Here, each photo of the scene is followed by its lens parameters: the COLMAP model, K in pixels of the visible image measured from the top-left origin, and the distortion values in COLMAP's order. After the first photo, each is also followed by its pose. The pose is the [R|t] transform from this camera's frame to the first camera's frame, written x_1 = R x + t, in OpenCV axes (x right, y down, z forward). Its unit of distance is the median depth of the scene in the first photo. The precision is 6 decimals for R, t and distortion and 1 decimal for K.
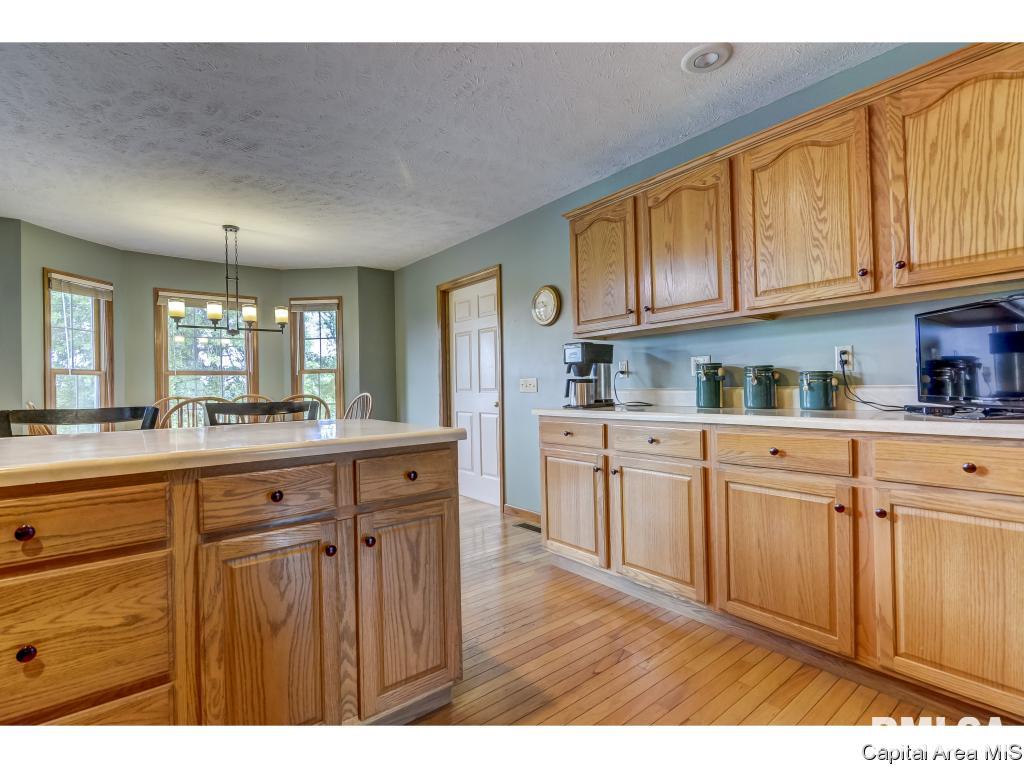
lens RADIAL K [[491.9, 0, 509.6], [0, 491.9, 383.8], [0, 0, 1]] dist [0.008694, -0.007678]
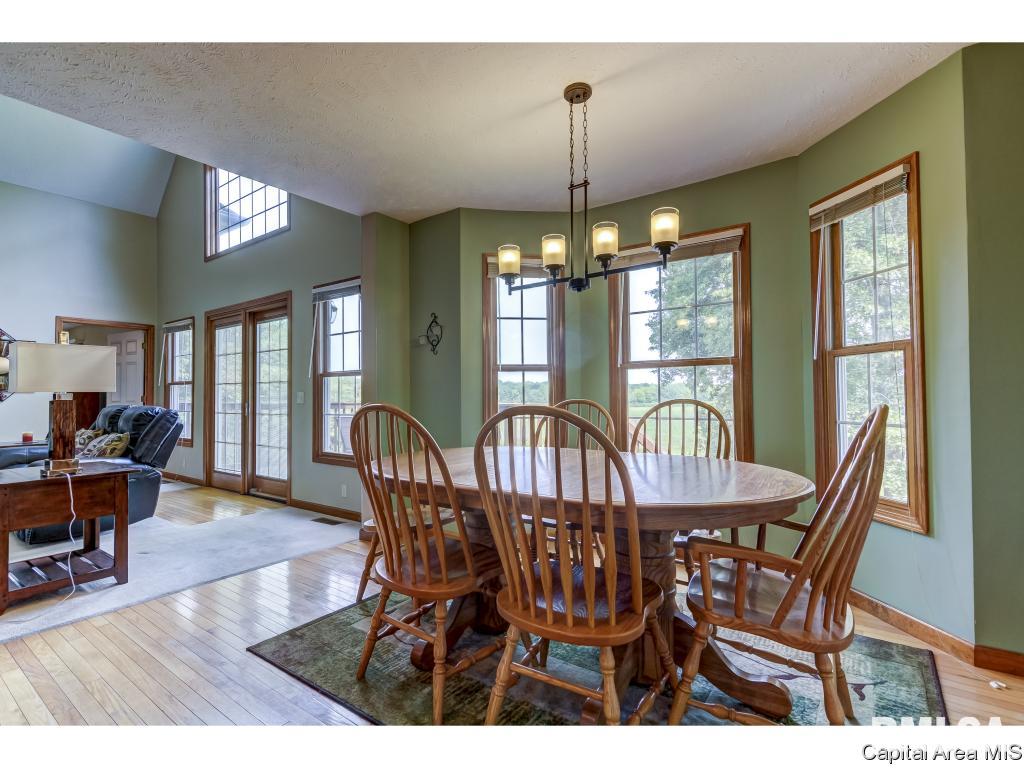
lens RADIAL K [[491.9, 0, 502.0], [0, 491.9, 387.4], [0, 0, 1]] dist [0.008694, -0.007678]
pose [[0.244463, 0.002786, -0.969655, -0.068079], [0.007782, 0.999958, 0.004835, 0.007807], [0.969627, -0.008728, 0.244431, 0.960178]]
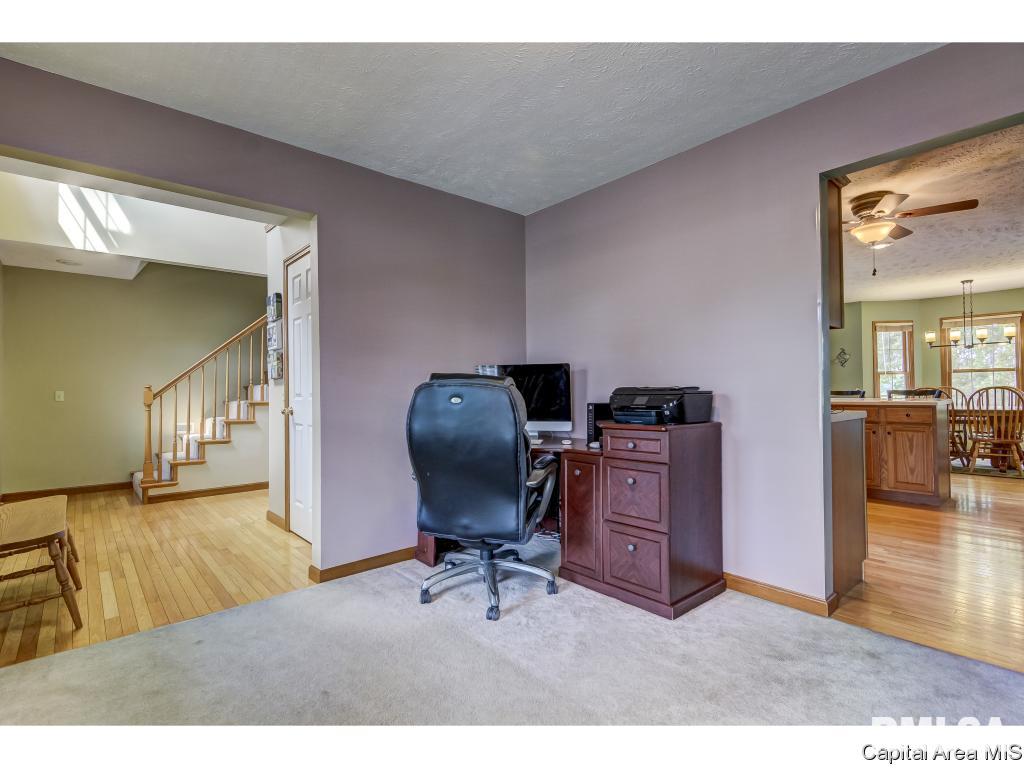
lens RADIAL K [[491.9, 0, 502.9], [0, 491.9, 384.8], [0, 0, 1]] dist [0.008694, -0.007678]
pose [[0.032574, 0.008773, -0.999431, 1.201445], [0.019011, 0.999775, 0.009396, -0.030625], [0.999288, -0.019307, 0.032400, -0.682580]]
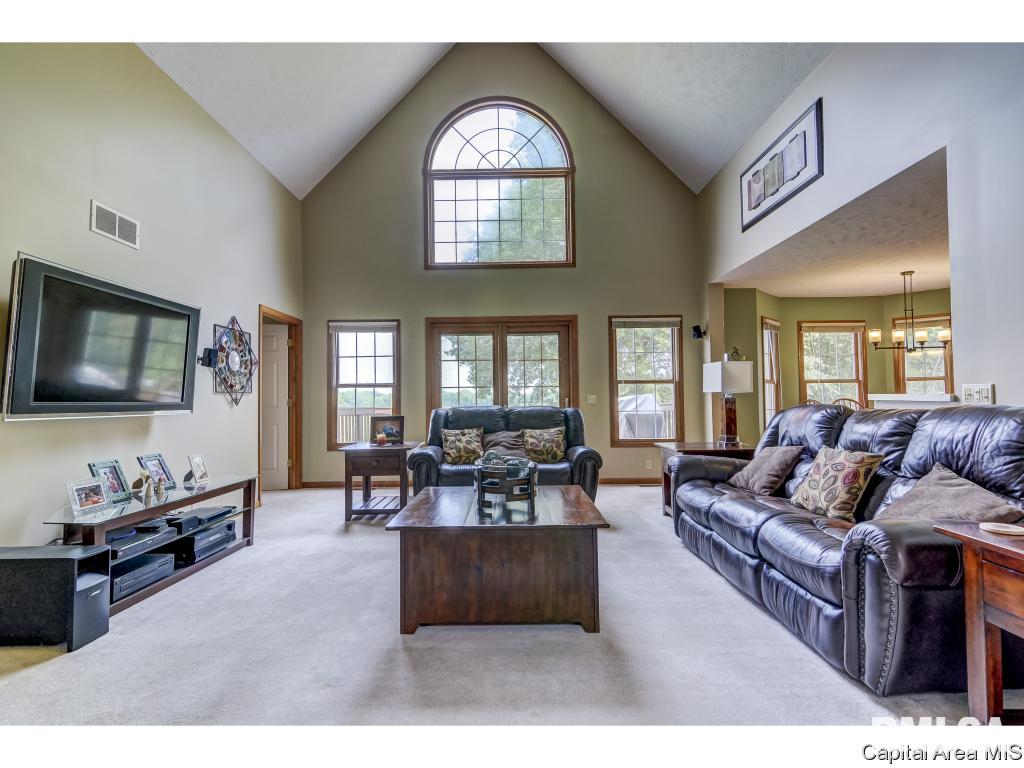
lens RADIAL K [[491.9, 0, 501.3], [0, 491.9, 385.3], [0, 0, 1]] dist [0.008694, -0.007678]
pose [[0.768398, -0.006439, -0.639940, -0.685256], [-0.001812, 0.999923, -0.012237, 0.009823], [0.639970, 0.010562, 0.768327, -0.900630]]
